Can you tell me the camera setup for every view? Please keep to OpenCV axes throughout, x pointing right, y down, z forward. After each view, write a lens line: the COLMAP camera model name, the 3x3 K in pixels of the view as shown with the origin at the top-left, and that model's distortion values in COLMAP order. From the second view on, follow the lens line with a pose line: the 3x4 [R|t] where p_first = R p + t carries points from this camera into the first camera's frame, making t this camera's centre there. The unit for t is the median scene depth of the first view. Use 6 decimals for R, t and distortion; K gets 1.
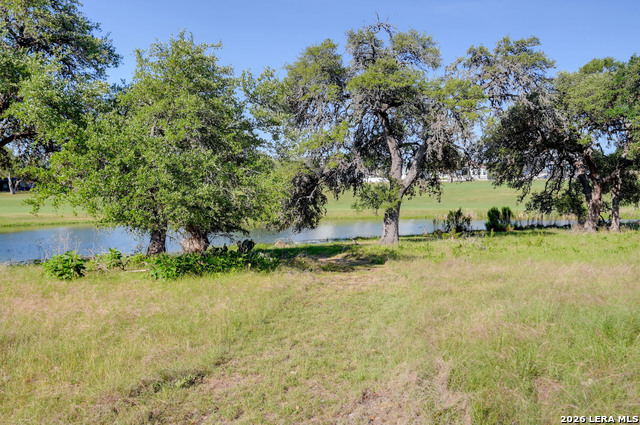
lens RADIAL K [[550.1, 0, 319.8], [0, 550.1, 213.4], [0, 0, 1]] dist [-0.002834, -0.001794]
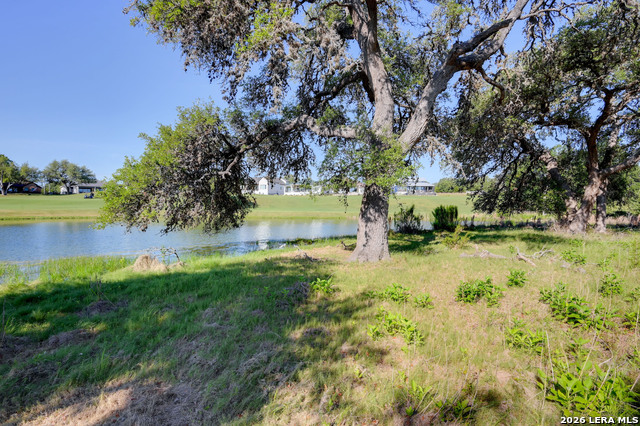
lens RADIAL K [[314.4, 0, 321.0], [0, 314.4, 214.0], [0, 0, 1]] dist [0.002393, 0.000267]
pose [[0.982138, 0.017257, 0.187371, 0.019601], [-0.015743, 0.999830, -0.009567, 0.013770], [-0.187504, 0.006447, 0.982243, 0.620880]]
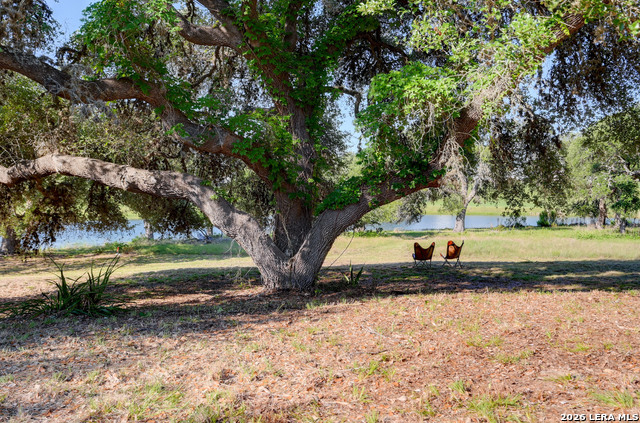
lens RADIAL K [[548.3, 0, 320.4], [0, 548.3, 211.2], [0, 0, 1]] dist [-0.005975, 0.001039]
pose [[0.973691, 0.019053, -0.227075, 0.078993], [-0.016049, 0.999758, 0.015068, -0.027487], [0.227307, -0.011028, 0.973761, -0.694372]]
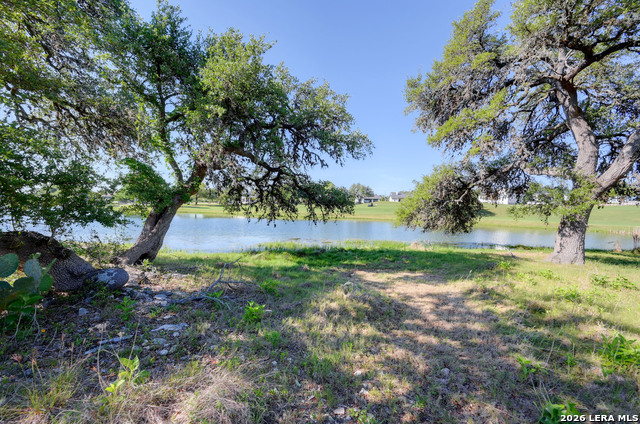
lens RADIAL K [[252.5, 0, 322.5], [0, 252.5, 214.6], [0, 0, 1]] dist [0.000389, 0.000818]
pose [[0.812740, 0.052855, -0.580224, 0.046166], [-0.059446, 0.998202, 0.007662, 0.005876], [0.579586, 0.028265, 0.814421, 0.459111]]
